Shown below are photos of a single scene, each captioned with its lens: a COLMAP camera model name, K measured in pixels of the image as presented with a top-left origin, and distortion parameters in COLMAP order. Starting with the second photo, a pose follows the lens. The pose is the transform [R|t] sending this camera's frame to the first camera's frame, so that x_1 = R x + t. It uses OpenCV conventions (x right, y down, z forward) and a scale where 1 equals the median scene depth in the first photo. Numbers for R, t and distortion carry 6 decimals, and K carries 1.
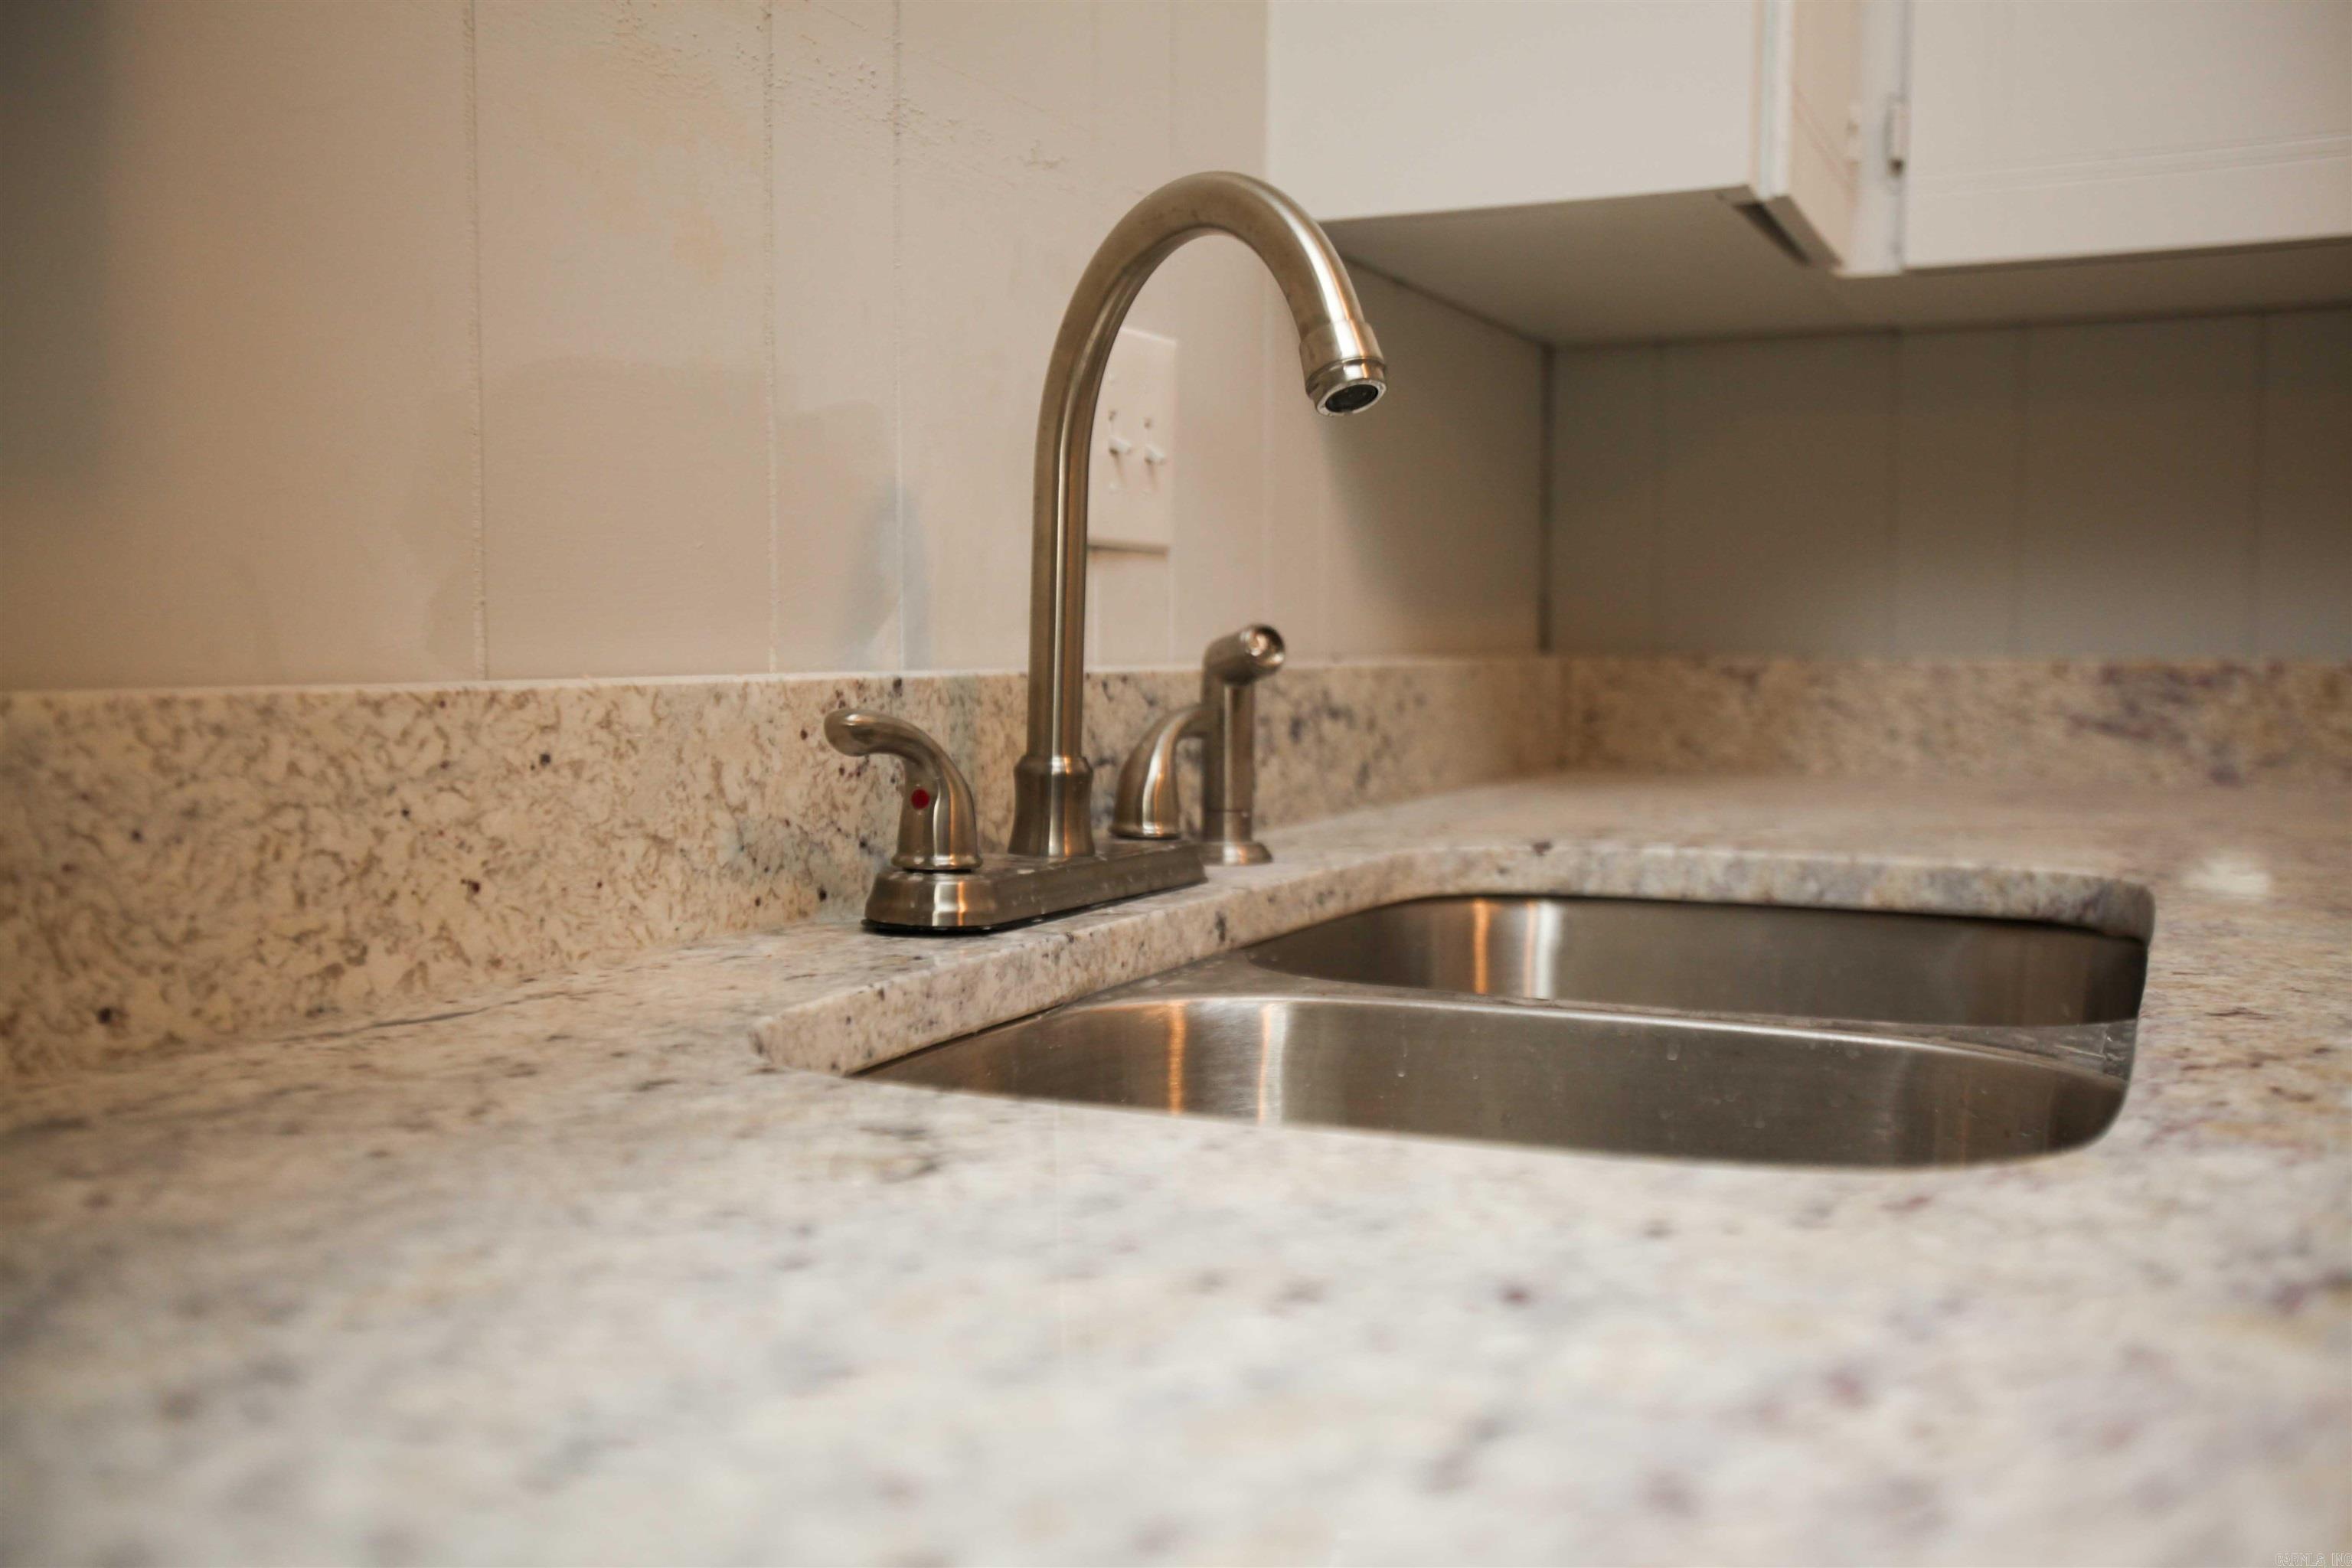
lens RADIAL K [[2283.8, 0, 1175.5], [0, 2283.8, 783.2], [0, 0, 1]] dist [0.006825, 0.000000]
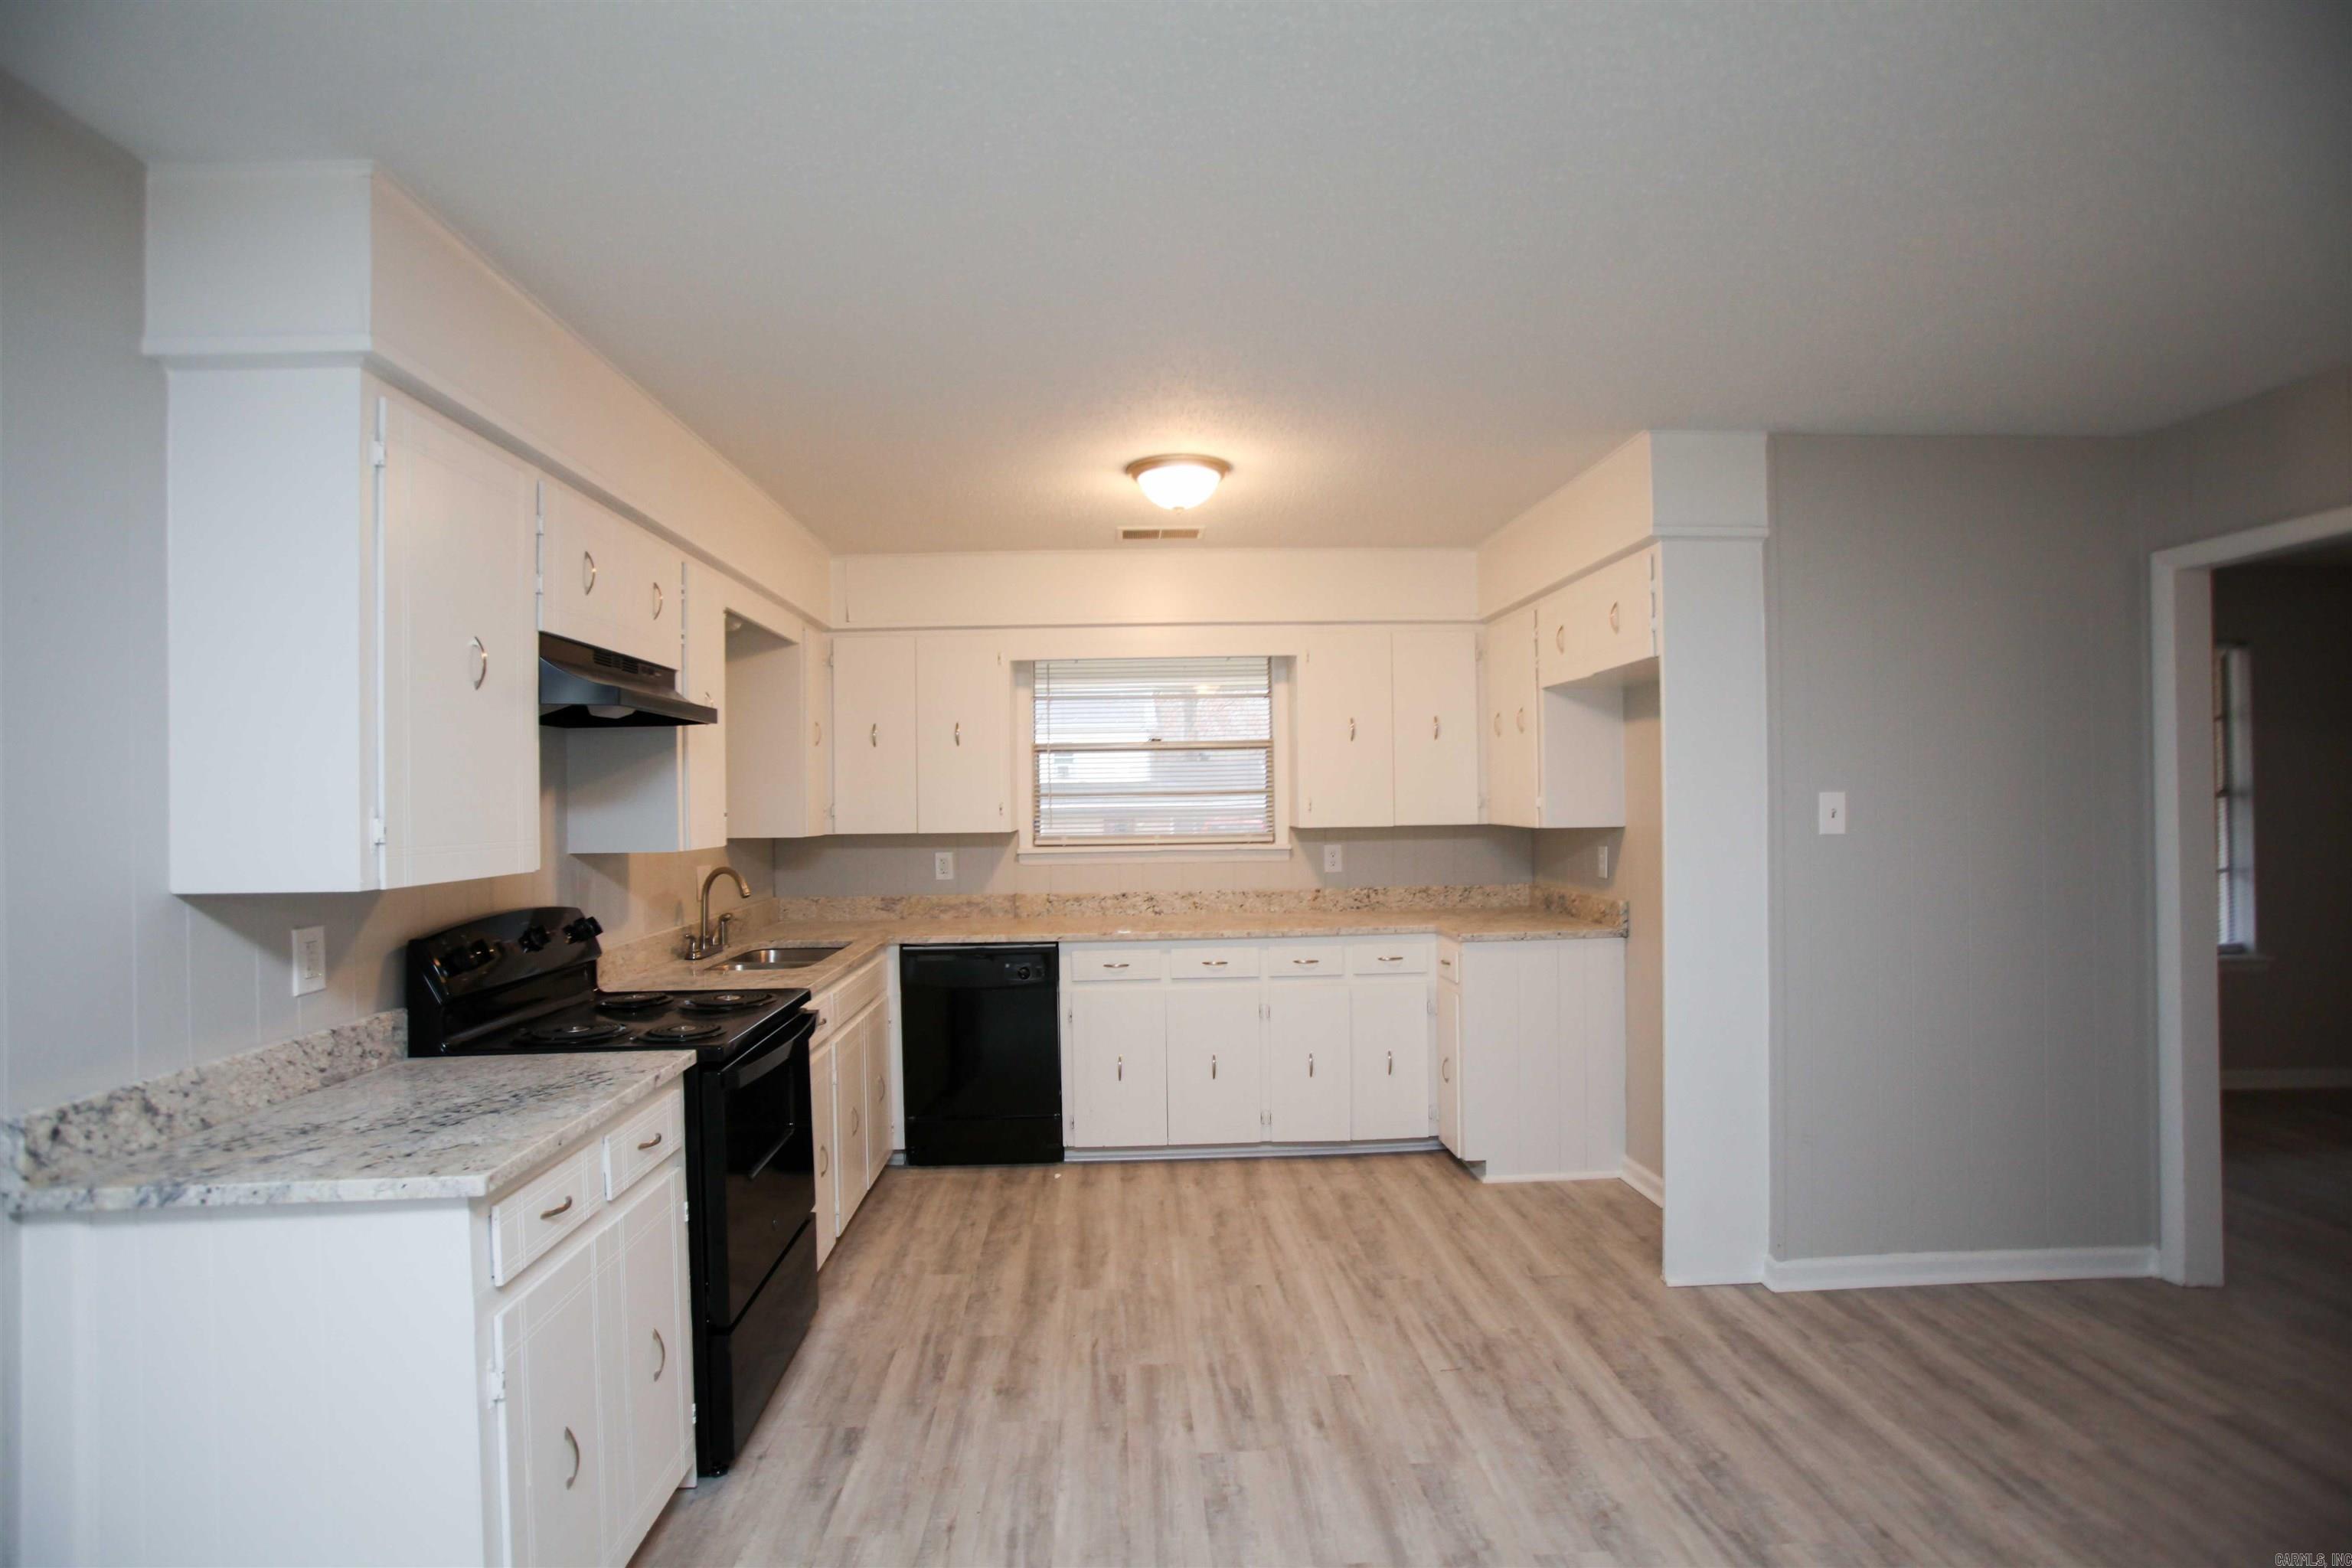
lens RADIAL K [[1141.9, 0, 1163.8], [0, 1141.9, 778.8], [0, 0, 1]] dist [-0.002472, 0.006067]
pose [[0.887481, -0.001632, 0.460841, -0.373572], [0.040841, 0.996338, -0.075123, -0.154452], [-0.459031, 0.085491, 0.884298, -2.615847]]
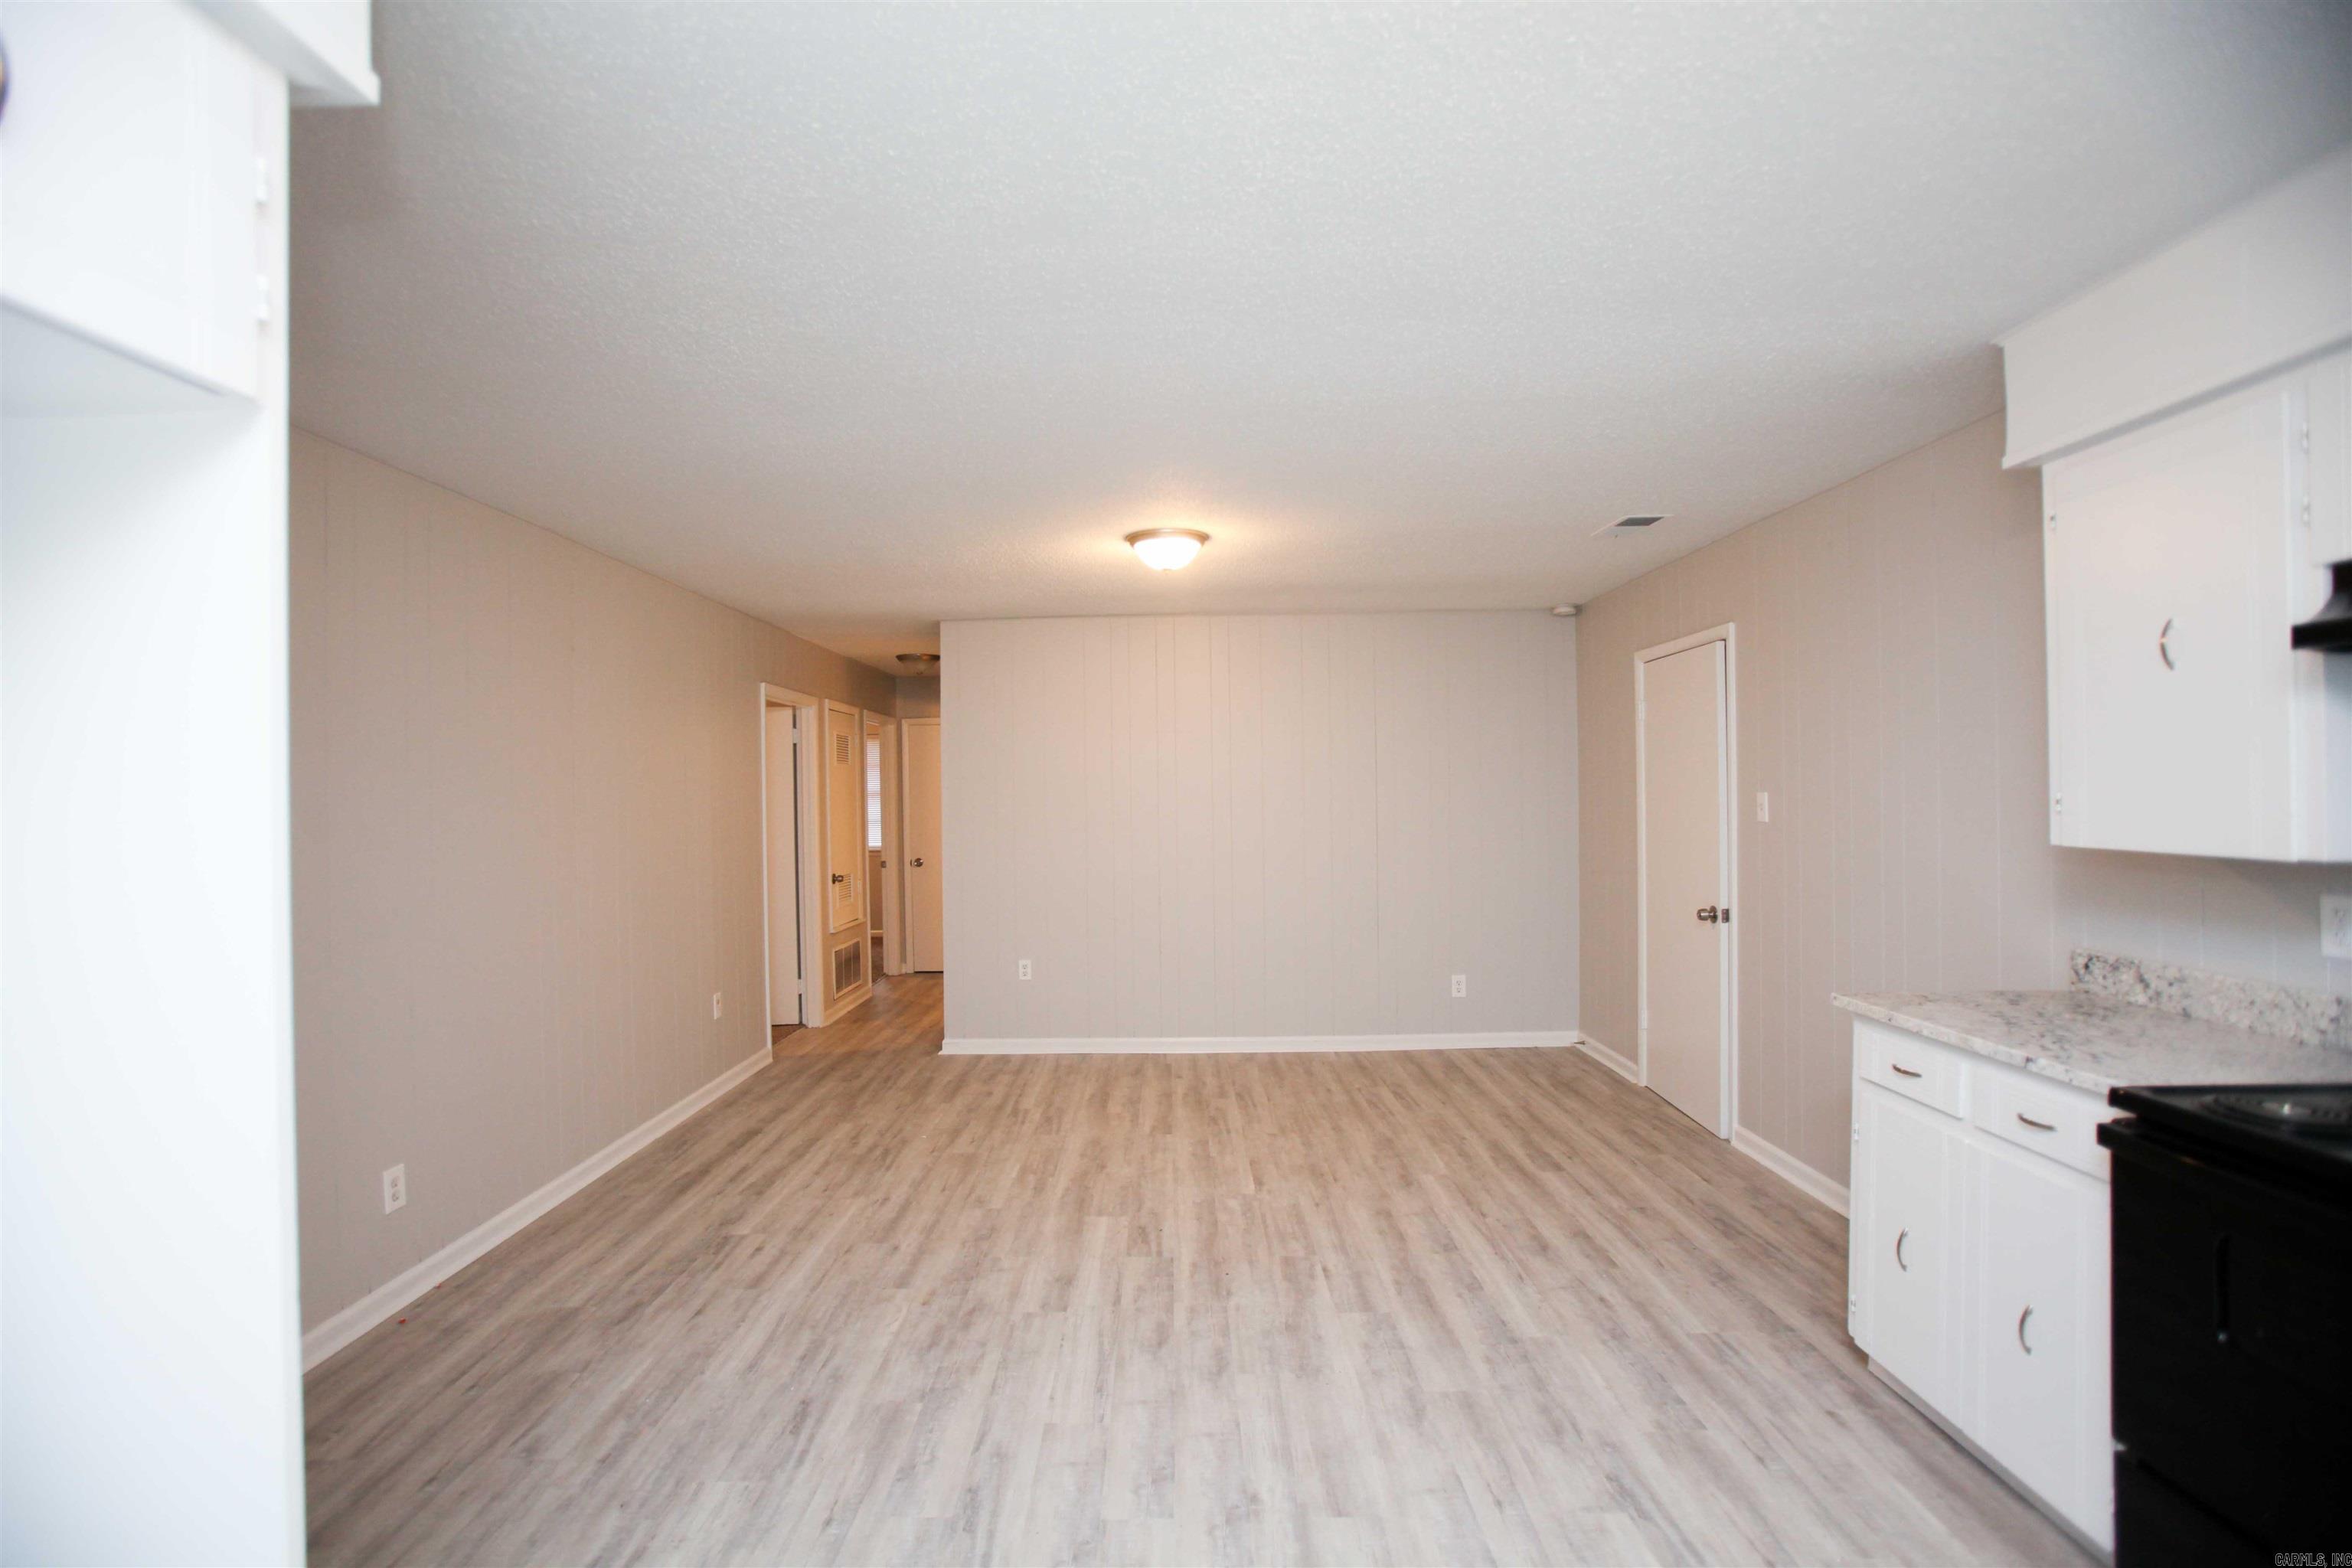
lens RADIAL K [[1075.1, 0, 1176.3], [0, 1075.1, 799.2], [0, 0, 1]] dist [-0.003315, 0.002948]
pose [[-0.906126, 0.020086, -0.422531, 1.610531], [-0.008139, 0.997859, 0.064888, -0.355683], [0.422930, 0.062236, -0.904023, 0.233118]]
